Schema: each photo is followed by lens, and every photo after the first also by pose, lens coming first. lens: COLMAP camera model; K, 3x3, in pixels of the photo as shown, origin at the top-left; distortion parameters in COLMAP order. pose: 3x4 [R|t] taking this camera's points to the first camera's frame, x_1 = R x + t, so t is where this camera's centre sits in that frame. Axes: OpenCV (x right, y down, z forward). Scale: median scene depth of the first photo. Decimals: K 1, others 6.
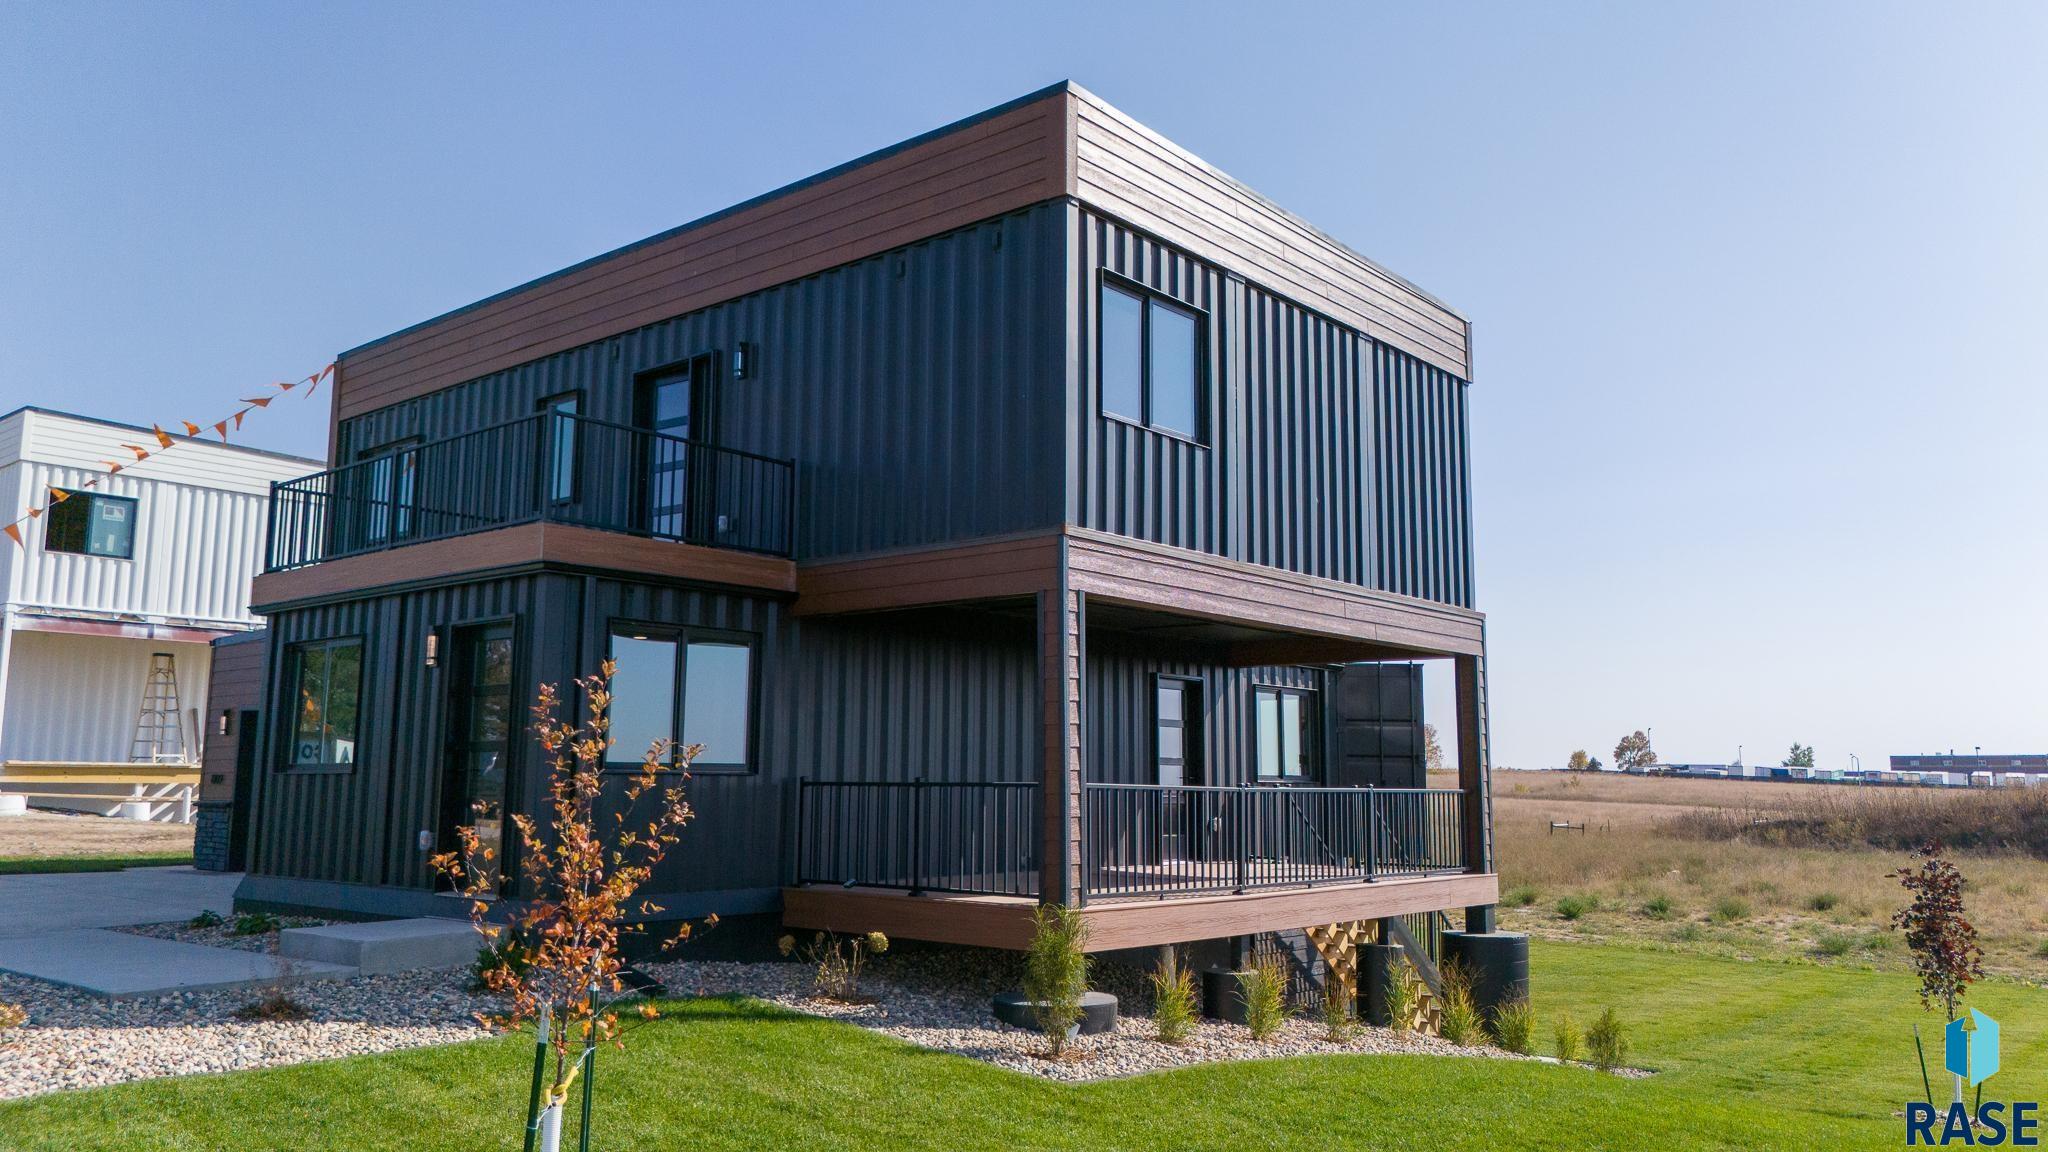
lens RADIAL K [[1518.4, 0, 1023.7], [0, 1518.4, 577.0], [0, 0, 1]] dist [0.030053, -0.011276]
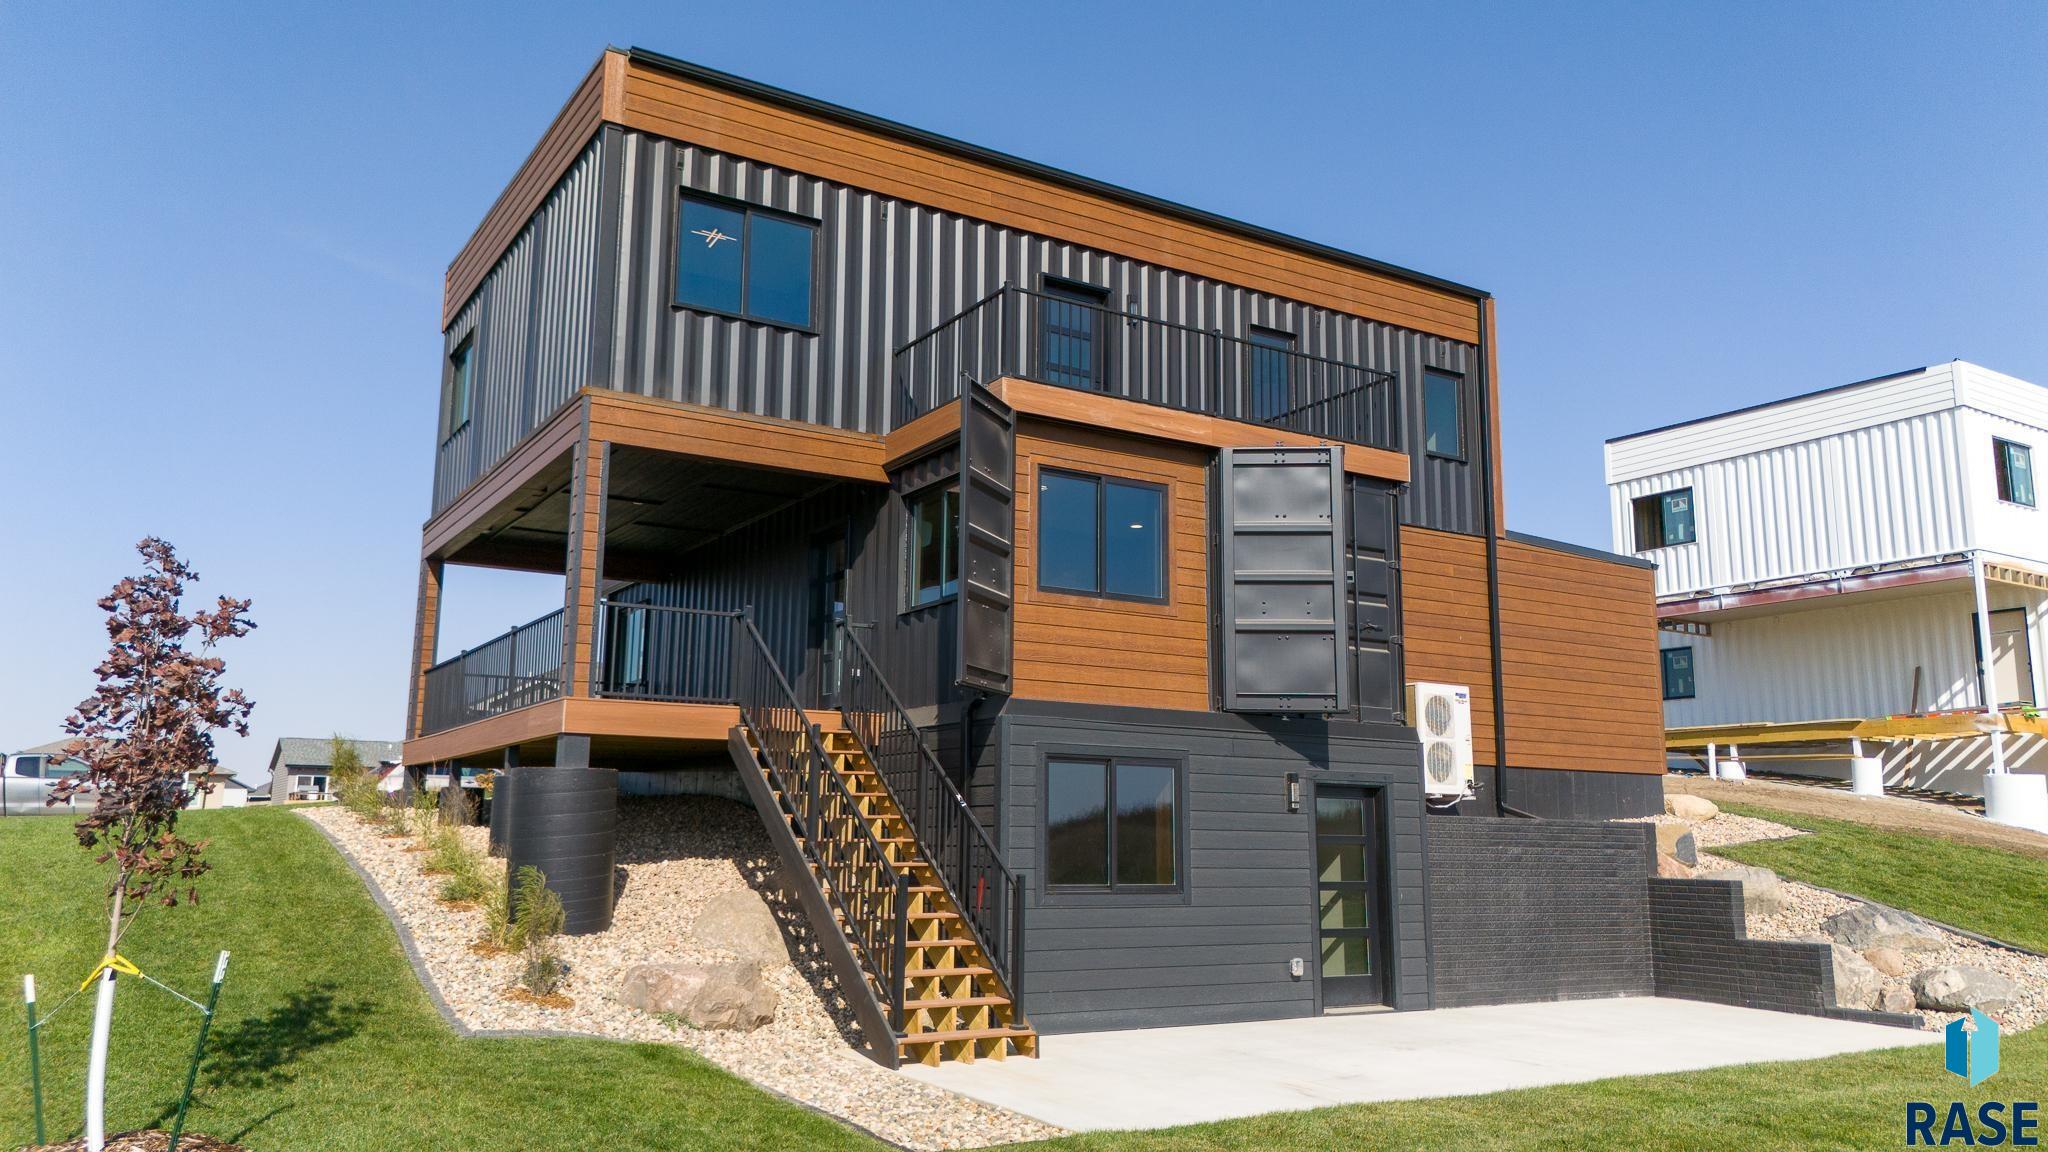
lens RADIAL K [[1518.4, 0, 1015.0], [0, 1518.4, 563.9], [0, 0, 1]] dist [0.030053, -0.011276]
pose [[-0.308037, -0.168404, -0.936351, 0.589032], [0.141828, 0.965082, -0.220230, 0.176467], [0.940743, -0.200640, -0.273397, 0.843099]]
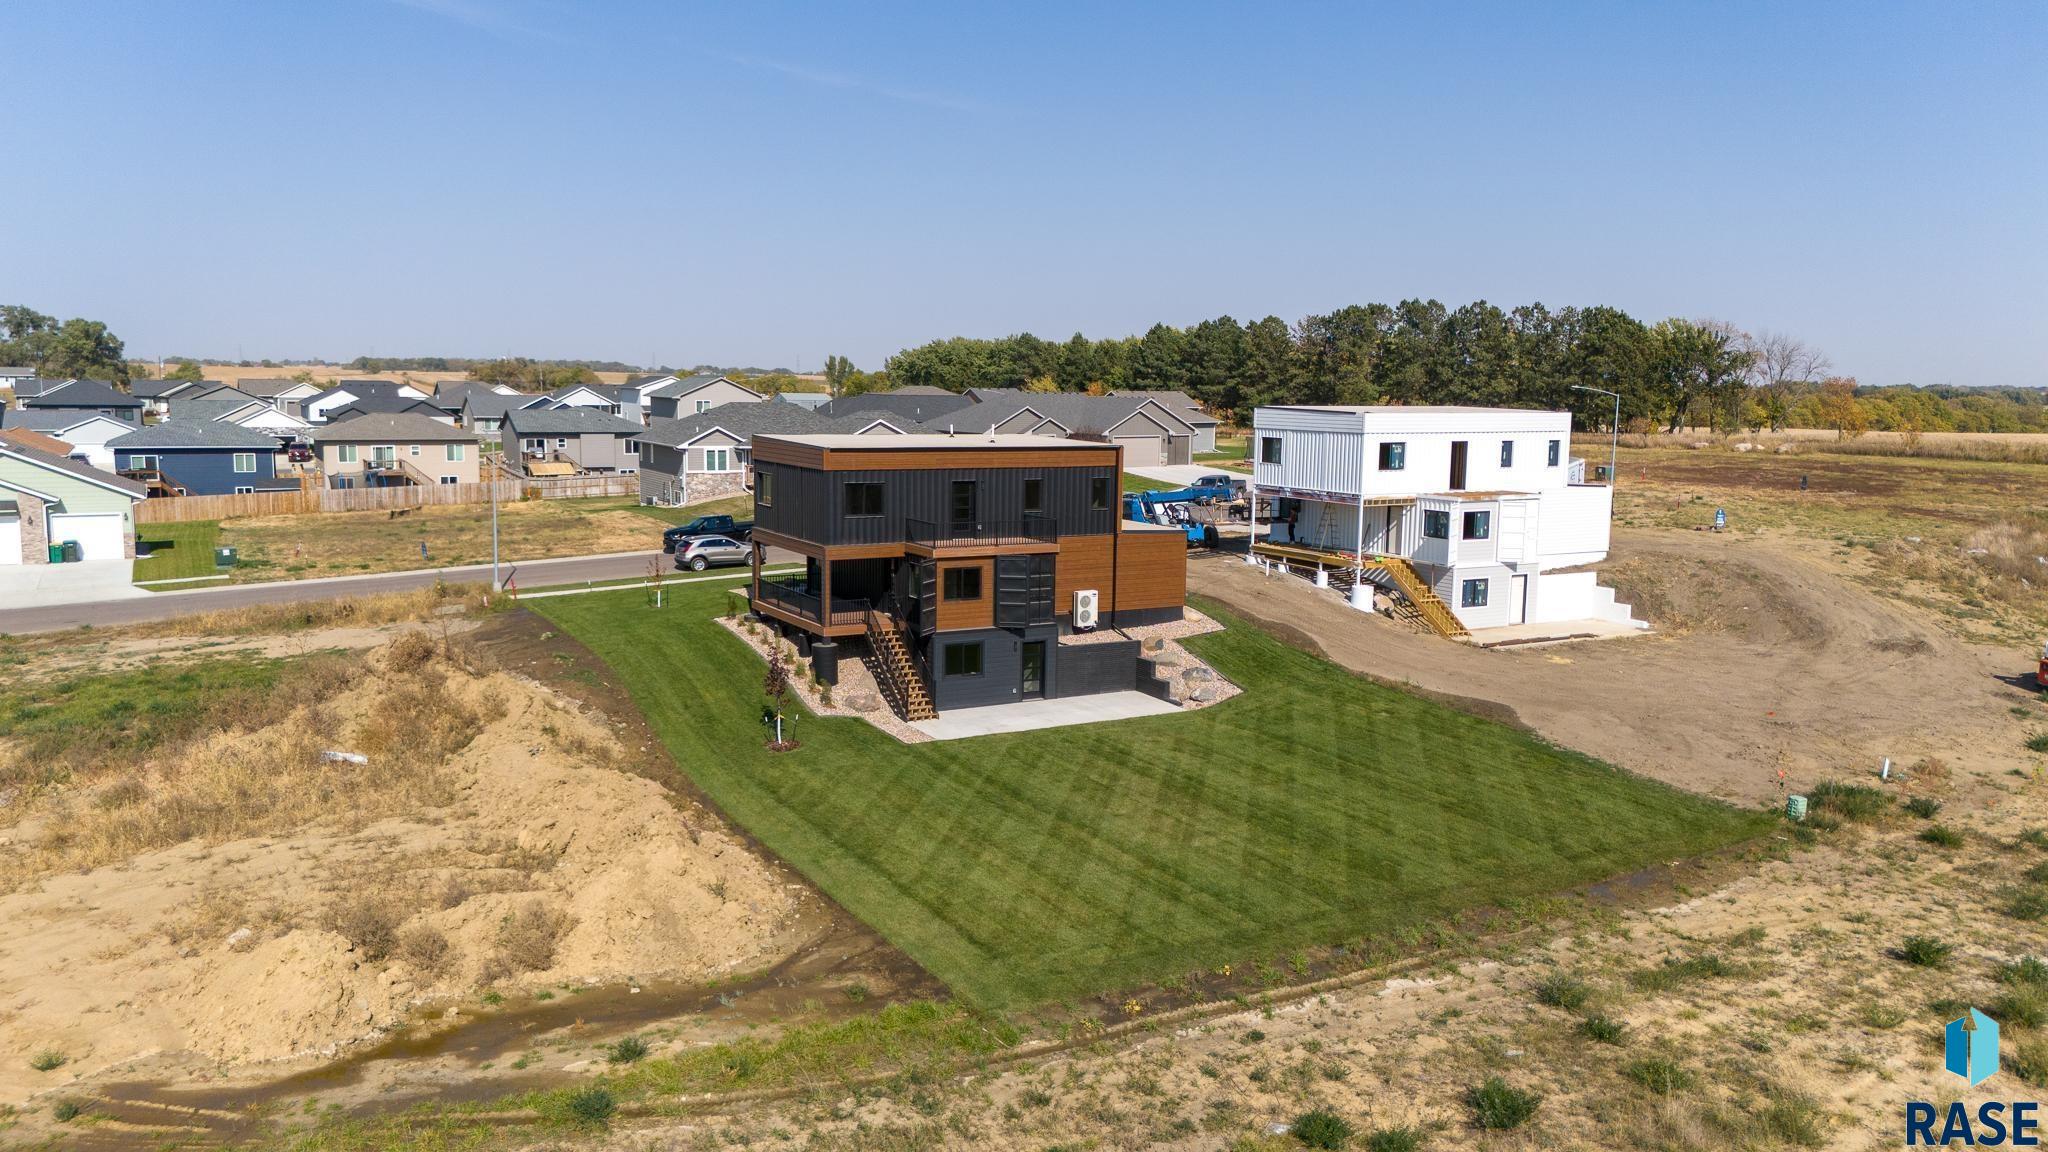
lens RADIAL K [[1518.4, 0, 1021.9], [0, 1518.4, 568.0], [0, 0, 1]] dist [0.030053, -0.011276]
pose [[-0.344038, 0.118185, -0.931488, 1.807281], [0.133744, 0.988100, 0.075971, -0.084577], [0.929382, -0.098444, -0.355751, 1.460571]]
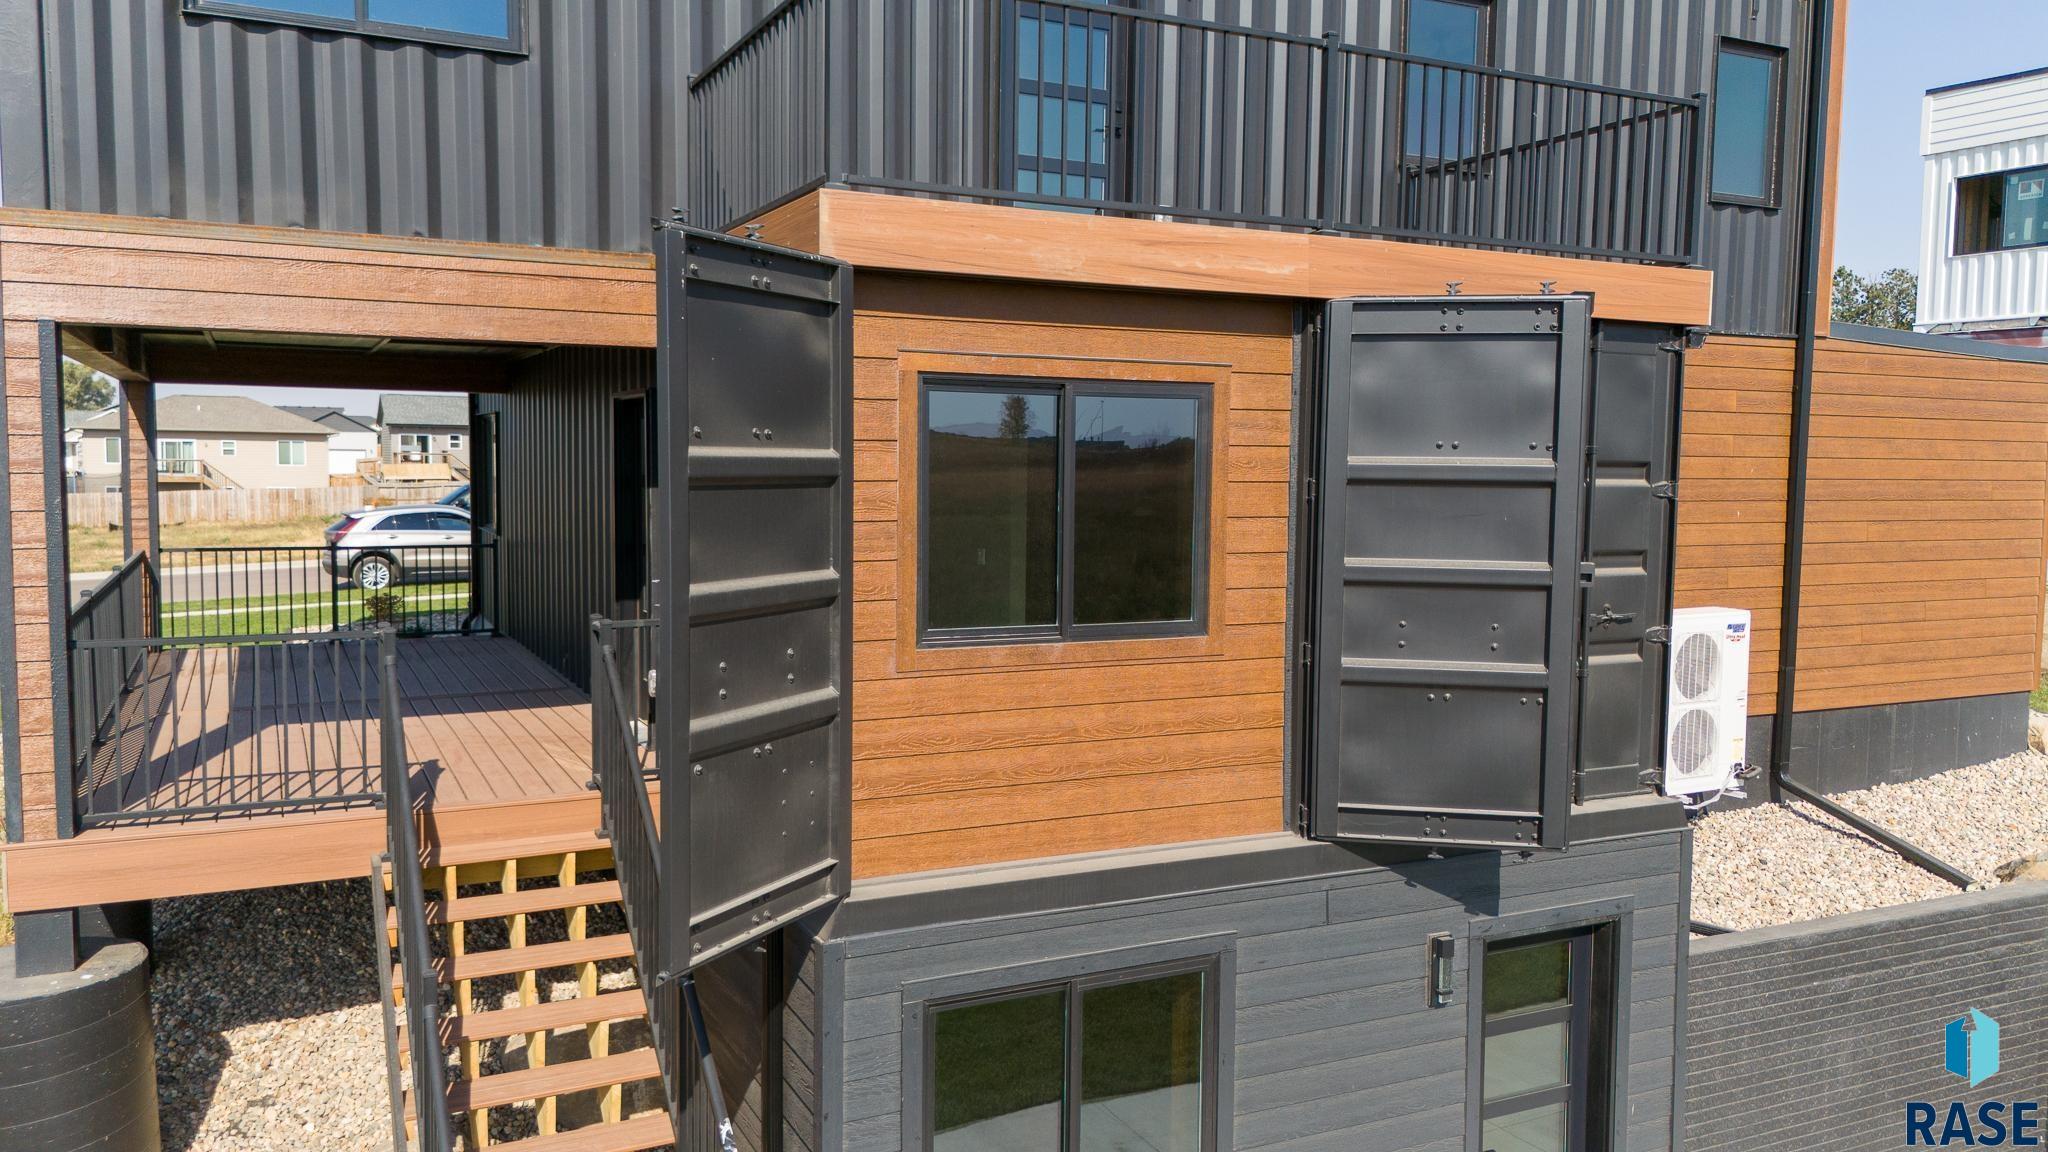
lens RADIAL K [[1518.4, 0, 1020.2], [0, 1518.4, 562.7], [0, 0, 1]] dist [0.030053, -0.011276]
pose [[-0.394080, 0.065770, -0.916720, 0.342755], [0.133233, 0.990988, 0.013824, 0.067890], [0.909368, -0.116689, -0.399291, 0.824338]]
